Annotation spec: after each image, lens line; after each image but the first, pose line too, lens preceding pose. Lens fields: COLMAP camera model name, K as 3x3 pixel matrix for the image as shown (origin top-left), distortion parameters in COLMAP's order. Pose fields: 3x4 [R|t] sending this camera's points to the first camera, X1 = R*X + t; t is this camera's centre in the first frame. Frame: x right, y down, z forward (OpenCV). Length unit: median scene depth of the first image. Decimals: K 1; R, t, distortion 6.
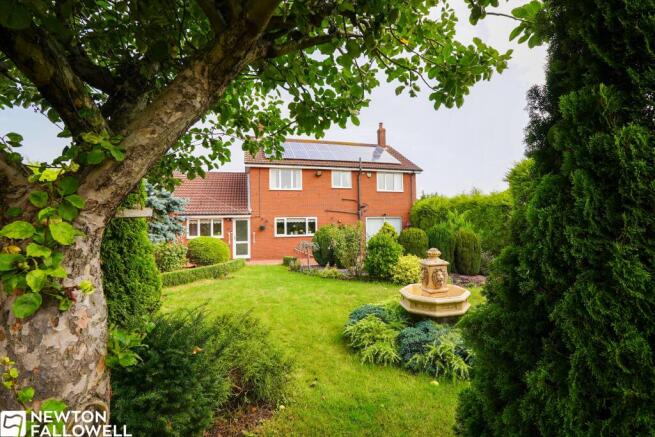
lens RADIAL K [[283.3, 0, 327.5], [0, 283.3, 218.5], [0, 0, 1]] dist [-0.098838, -0.000059]
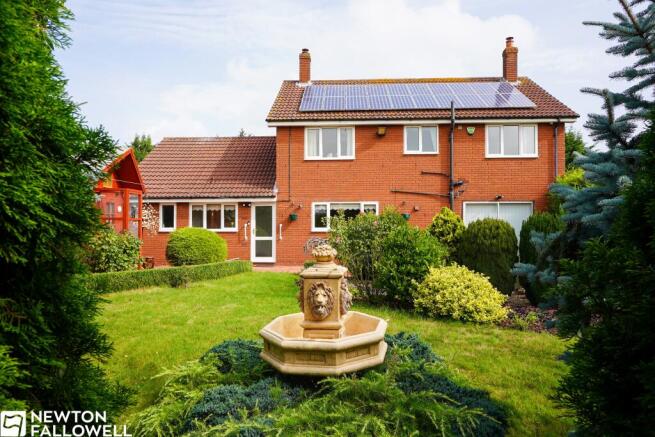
lens RADIAL K [[429.0, 0, 327.5], [0, 429.0, 218.5], [0, 0, 1]] dist [0.000602, -0.000241]
pose [[0.949598, 0.013338, -0.313186, 0.159206], [-0.005896, 0.999678, 0.024696, 0.009553], [0.313415, -0.021604, 0.949371, 0.059339]]
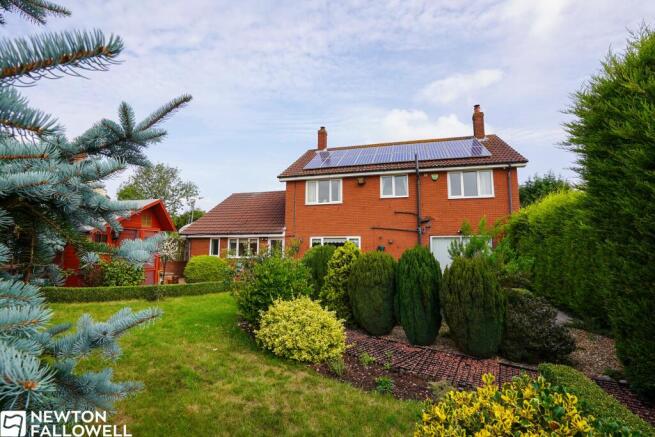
lens RADIAL K [[294.2, 0, 327.5], [0, 294.2, 218.5], [0, 0, 1]] dist [-0.054107, 0.000046]
pose [[0.854857, -0.034780, -0.517697, 0.319218], [-0.005706, 0.997060, -0.076406, 0.008953], [0.518832, 0.068270, 0.852146, 0.256634]]
